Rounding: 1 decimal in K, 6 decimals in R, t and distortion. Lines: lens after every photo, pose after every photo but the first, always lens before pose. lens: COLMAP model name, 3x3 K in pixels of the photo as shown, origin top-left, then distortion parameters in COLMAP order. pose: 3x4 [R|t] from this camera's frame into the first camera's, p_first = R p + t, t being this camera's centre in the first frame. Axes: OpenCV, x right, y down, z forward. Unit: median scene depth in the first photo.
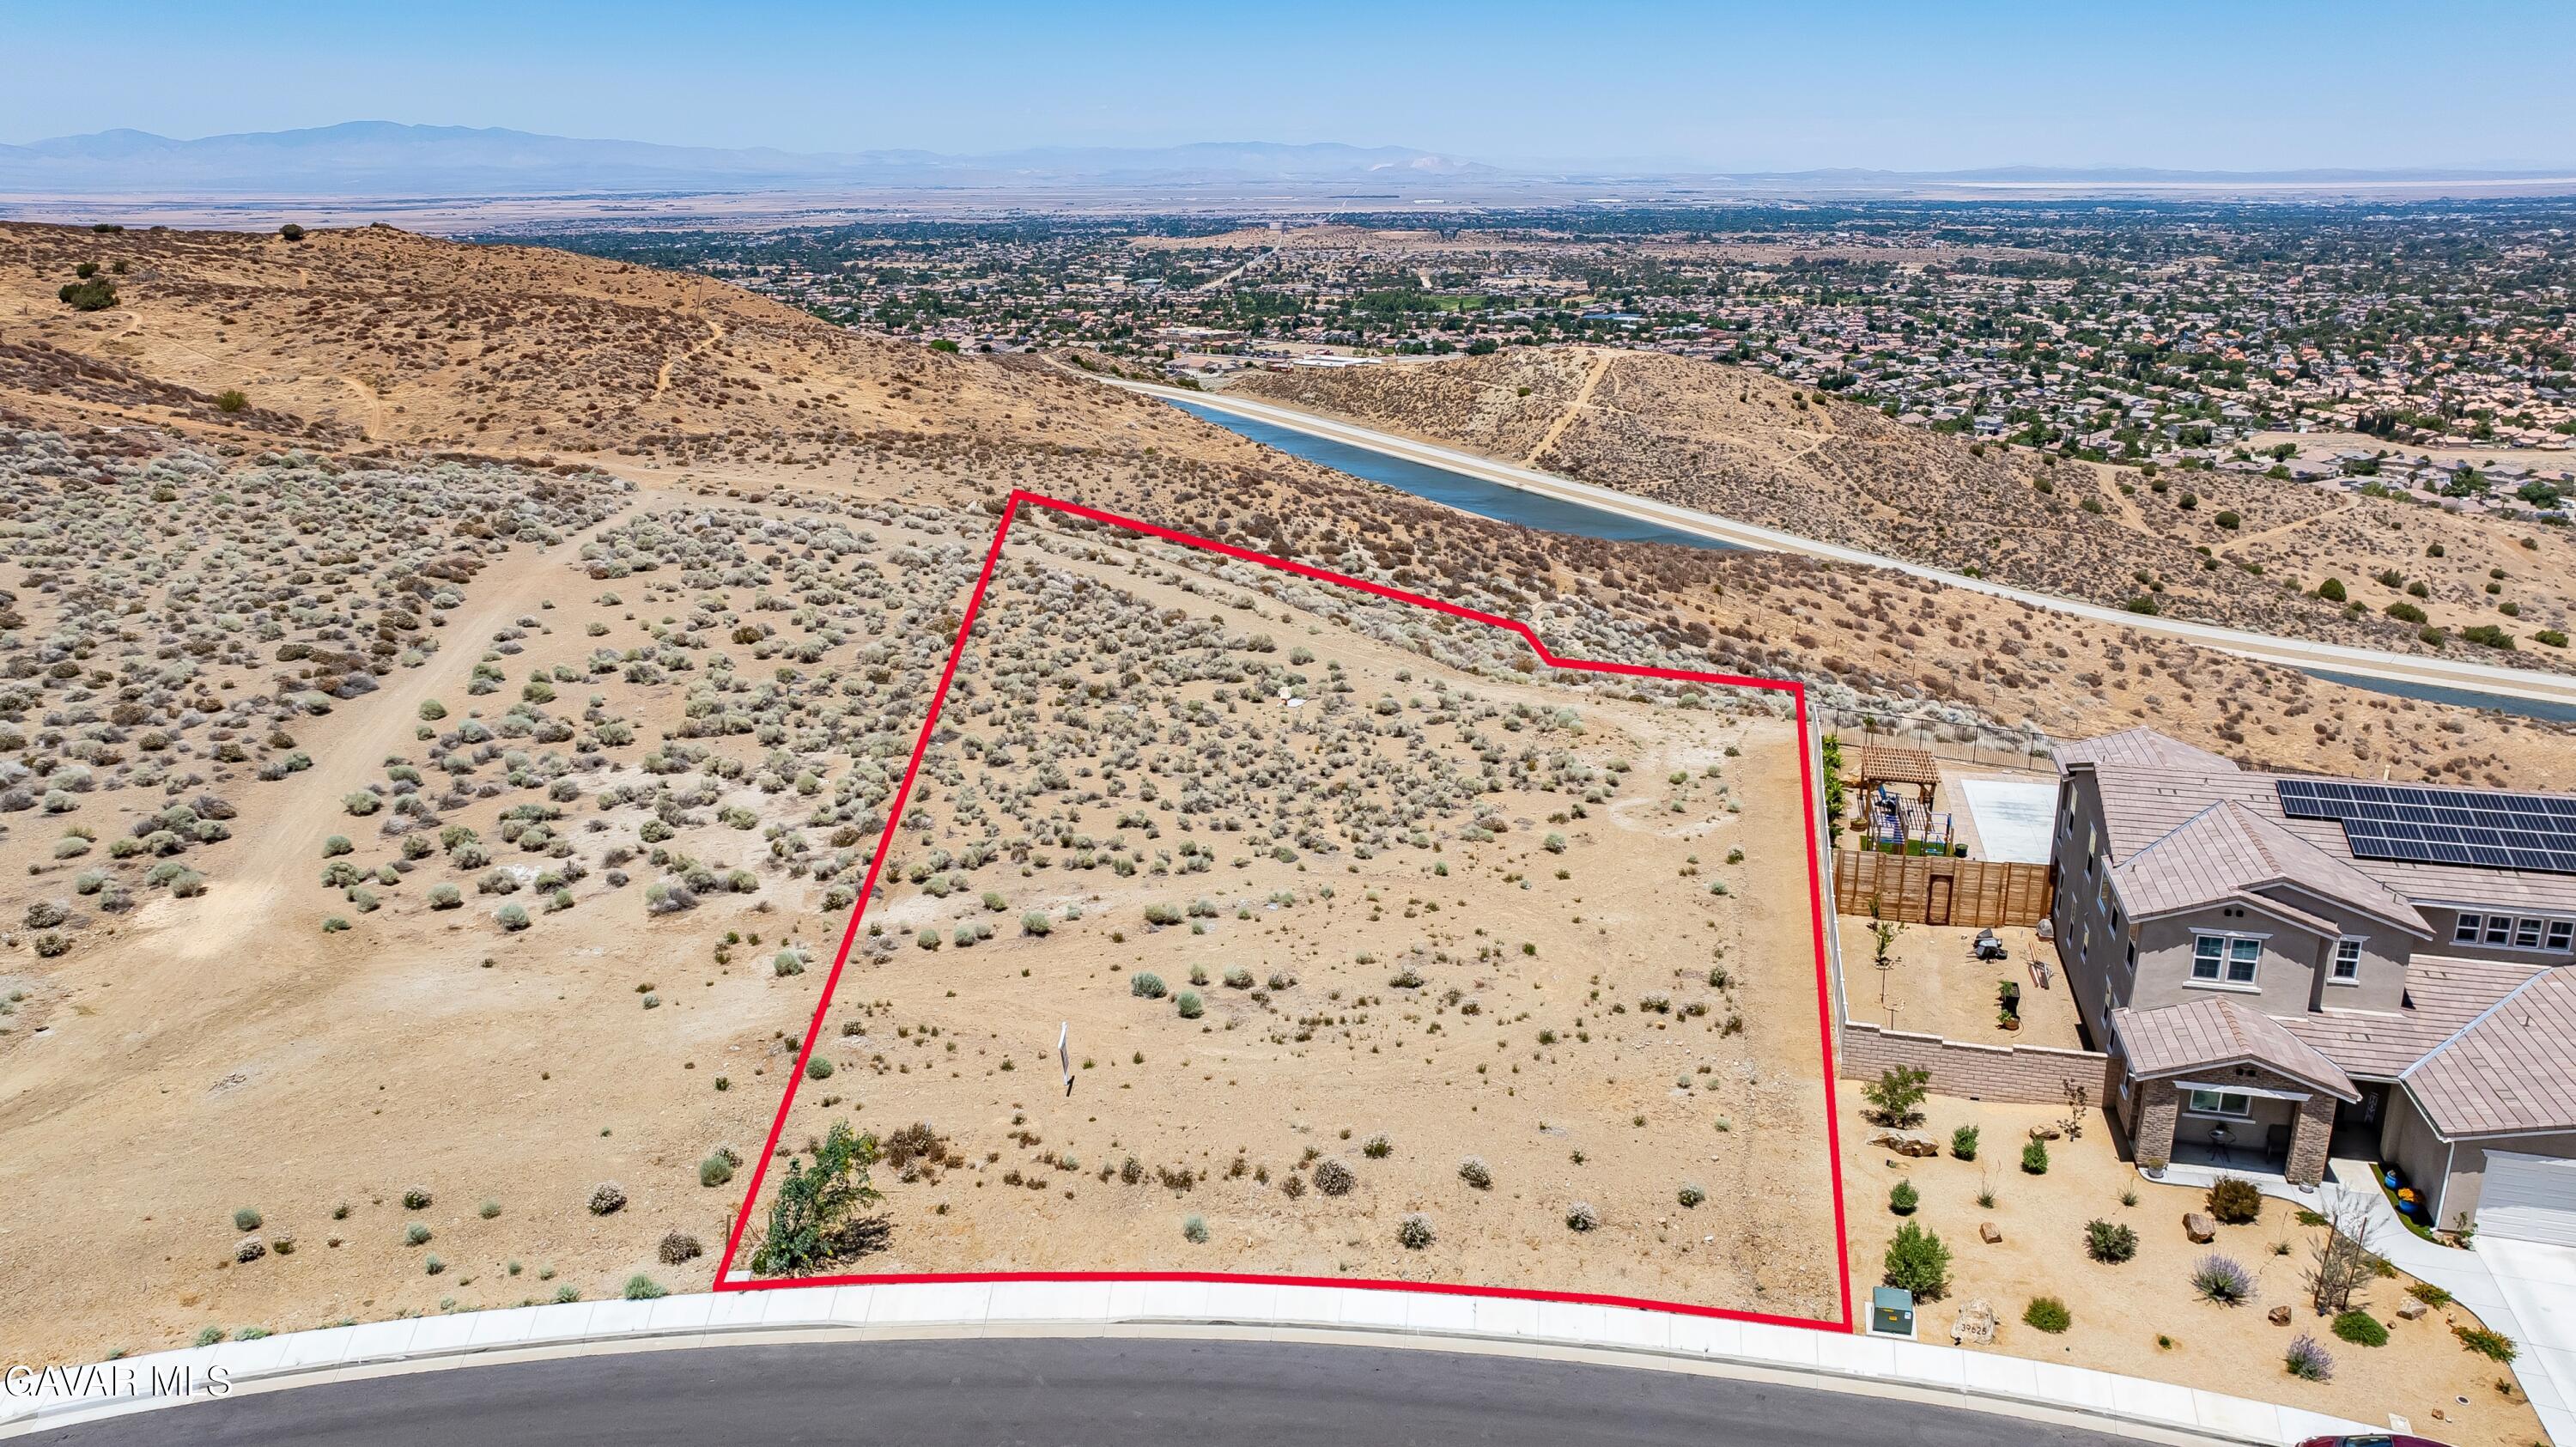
lens RADIAL K [[1808.5, 0, 1272.7], [0, 1808.5, 725.1], [0, 0, 1]] dist [-0.024678, 0.018438]
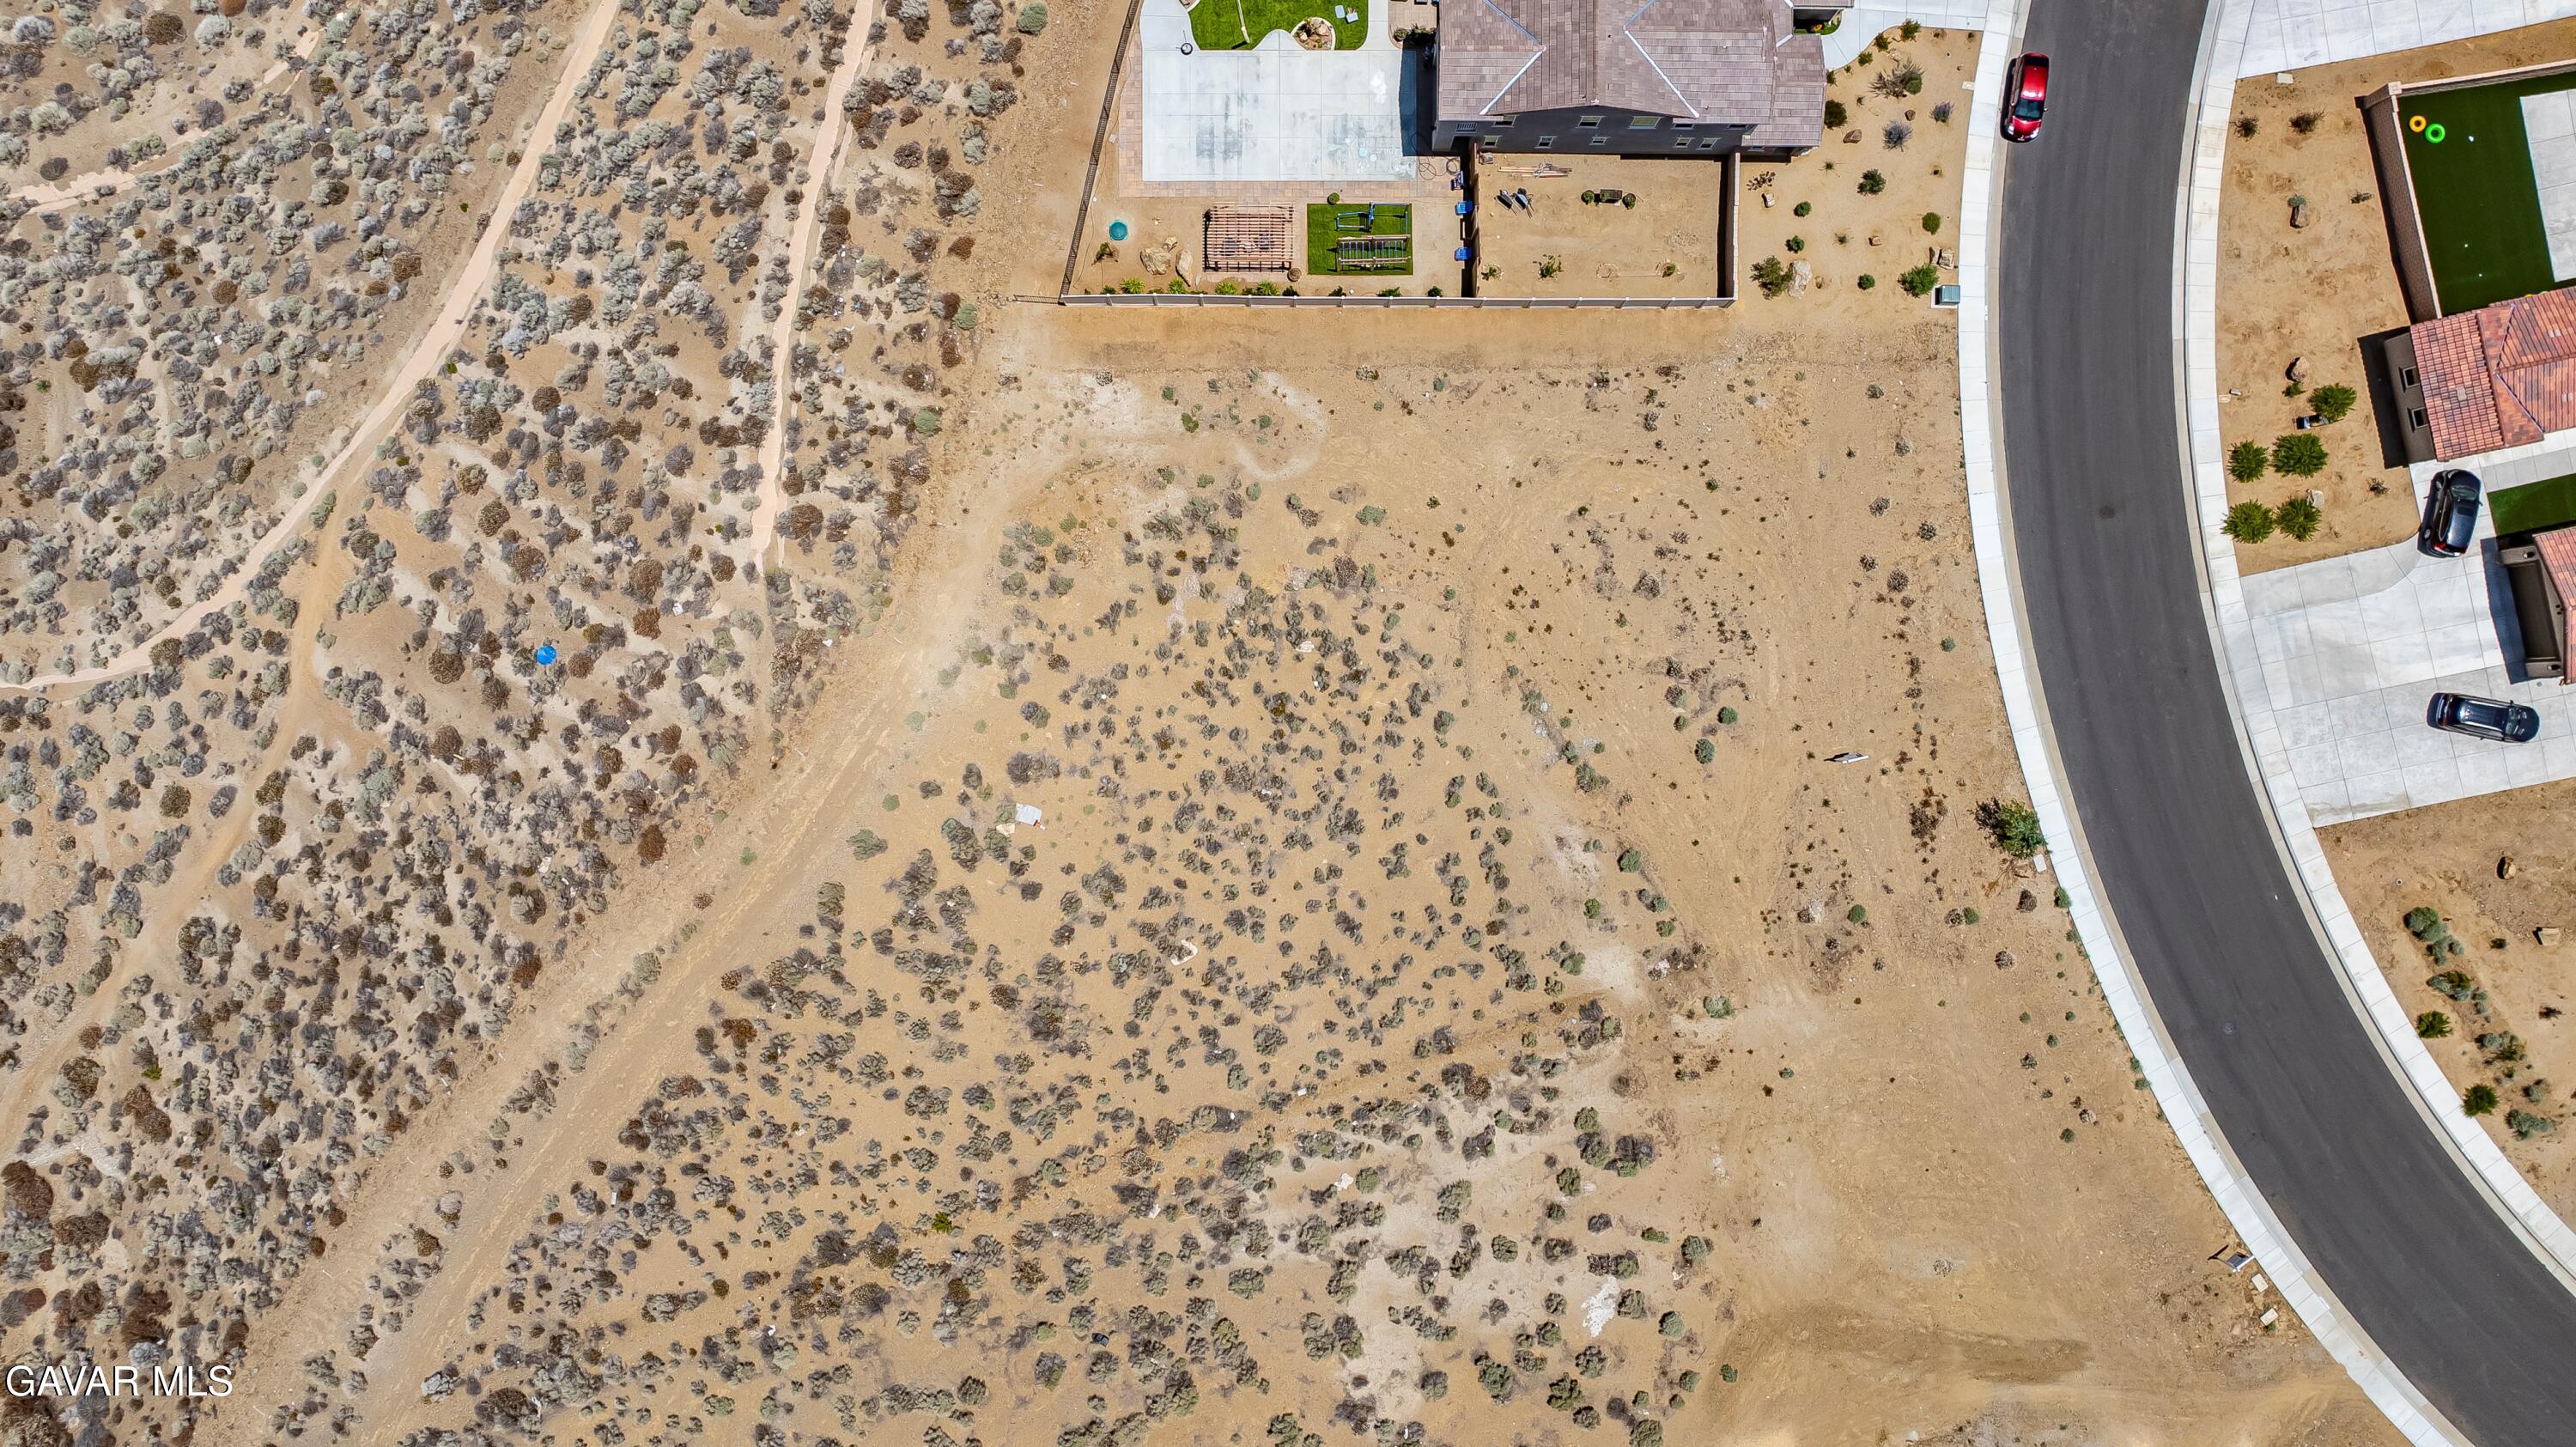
lens RADIAL K [[1808.5, 0, 1288.7], [0, 1808.5, 711.3], [0, 0, 1]] dist [-0.024678, 0.018438]
pose [[-0.244800, -0.969481, 0.013432, 0.004753], [0.286323, -0.059049, 0.956312, -0.238256], [-0.926333, 0.237951, 0.292040, 0.151178]]
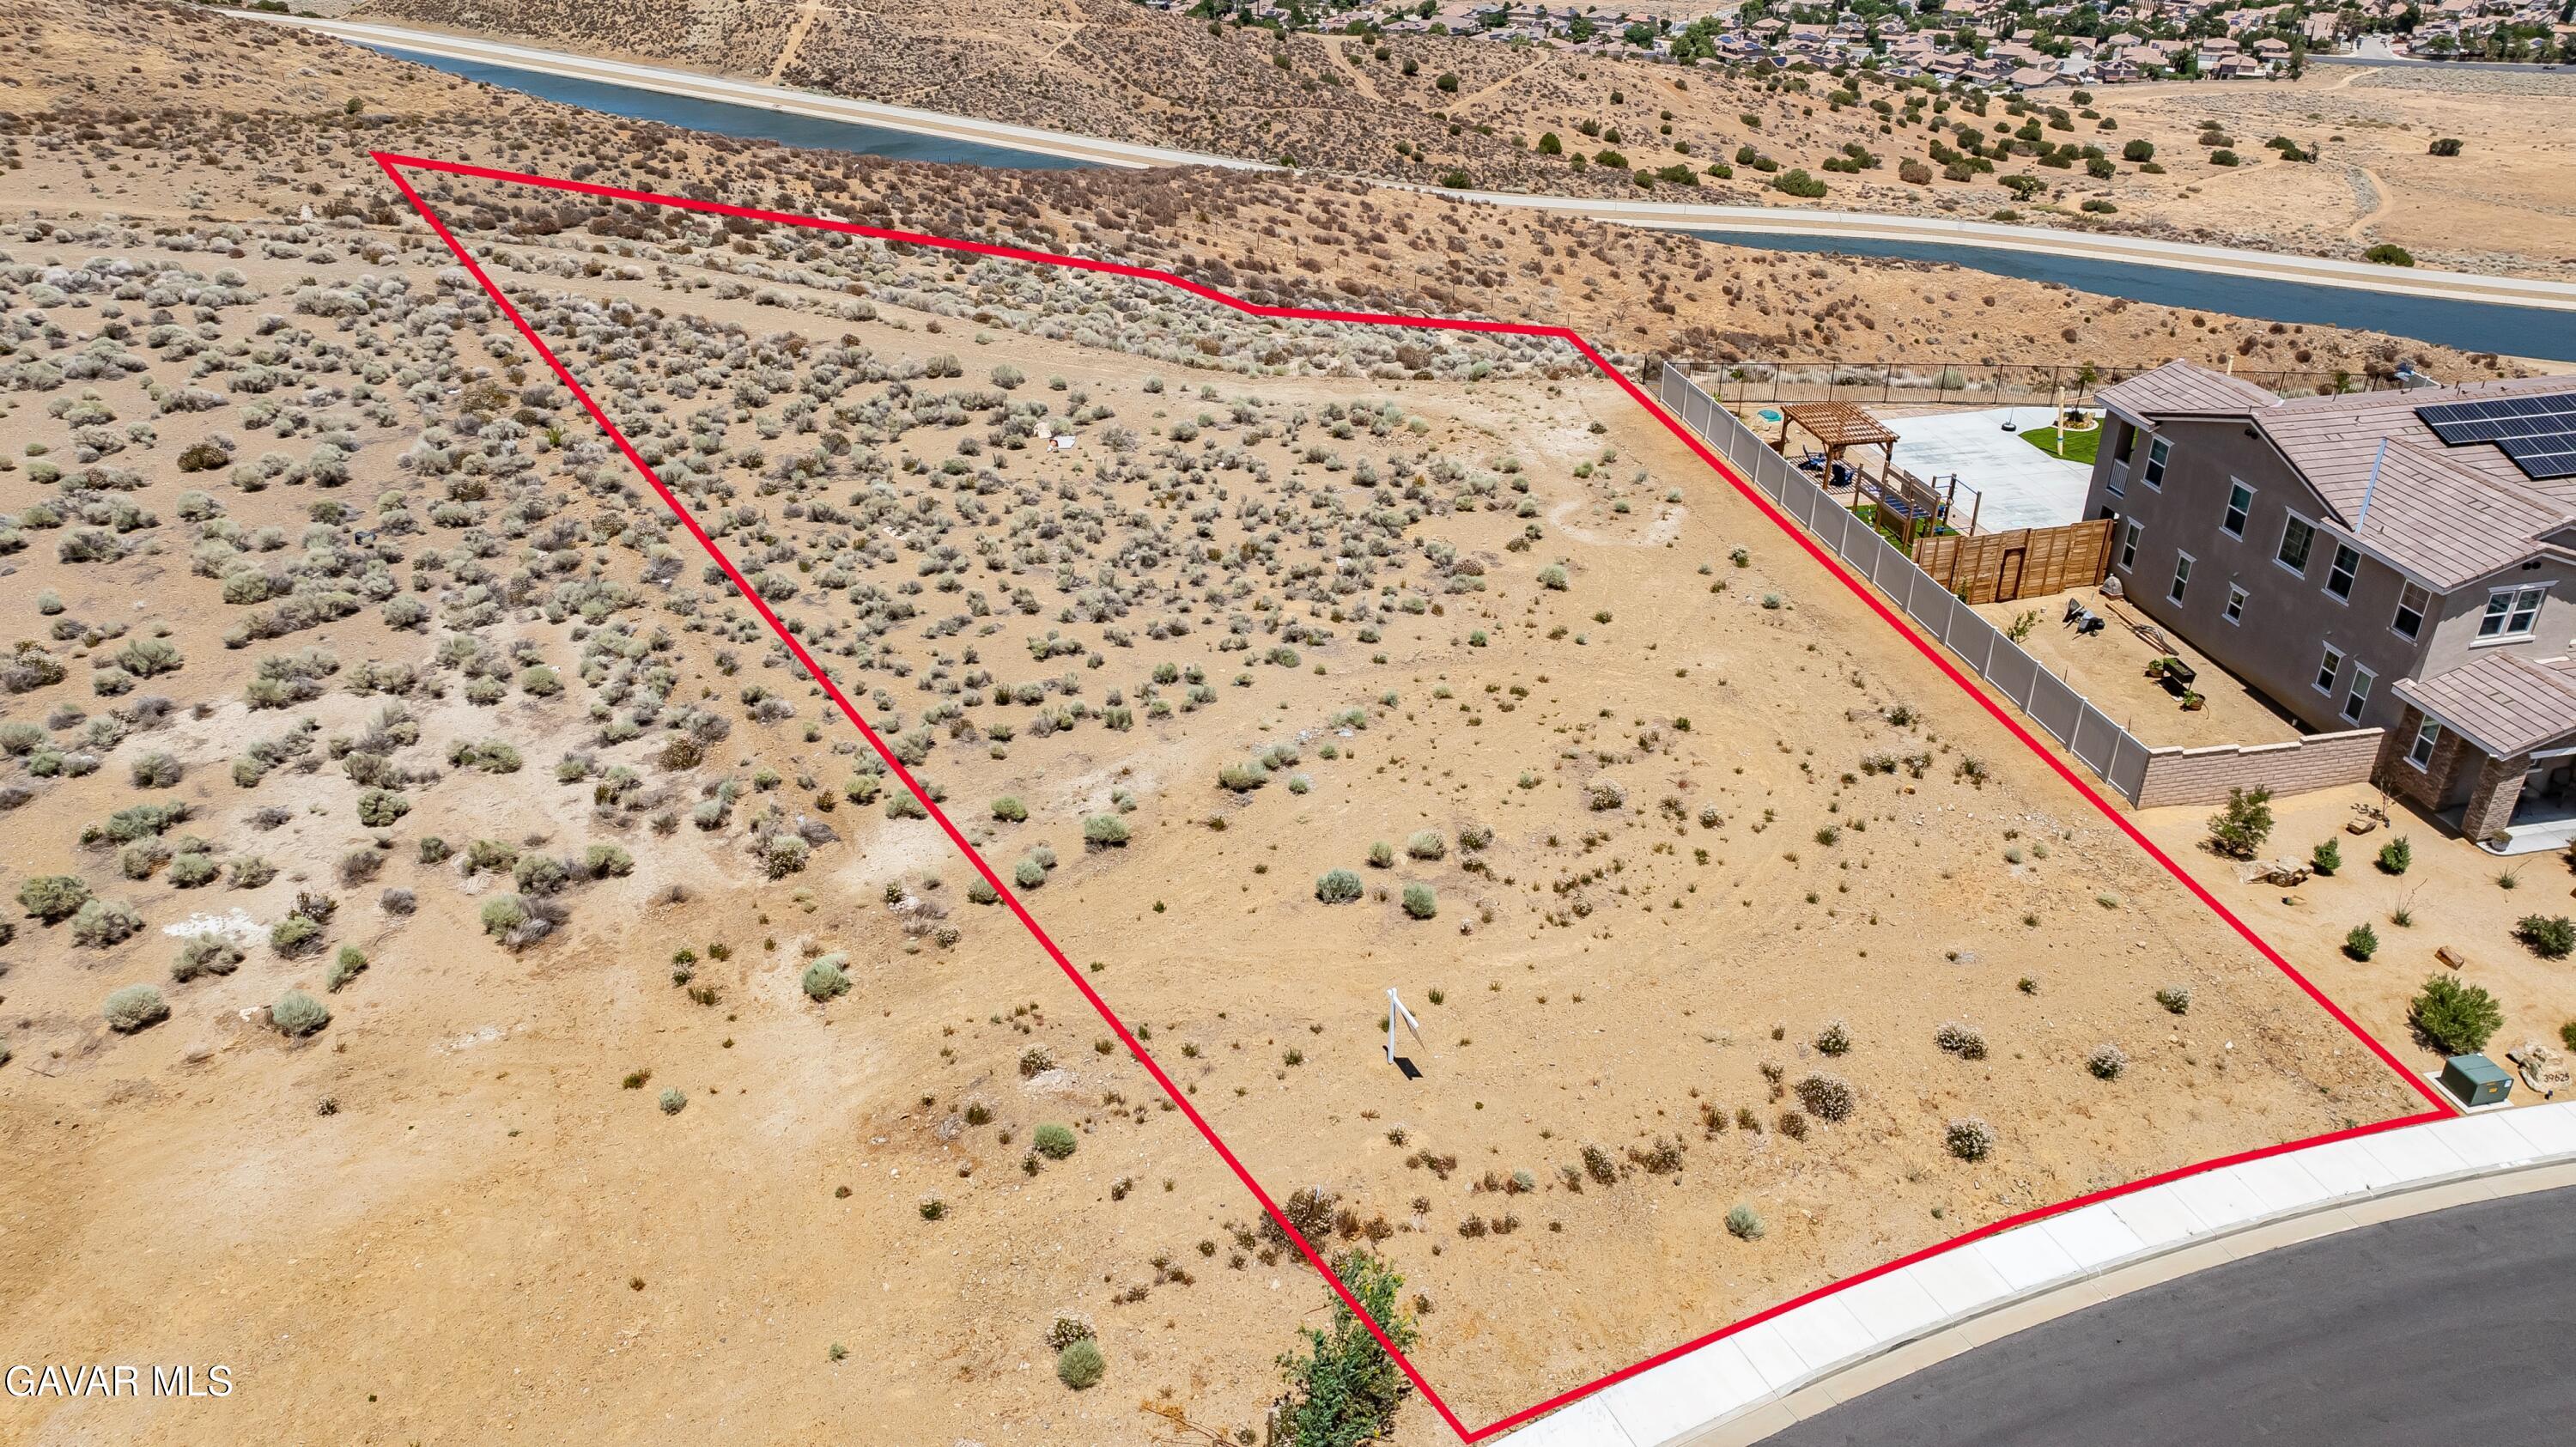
lens RADIAL K [[1808.5, 0, 1276.7], [0, 1808.5, 726.6], [0, 0, 1]] dist [-0.024678, 0.018438]
pose [[0.893861, -0.217107, 0.392272, -0.065039], [0.130138, 0.962905, 0.236386, -0.017982], [-0.429042, -0.160247, 0.888957, 0.059648]]
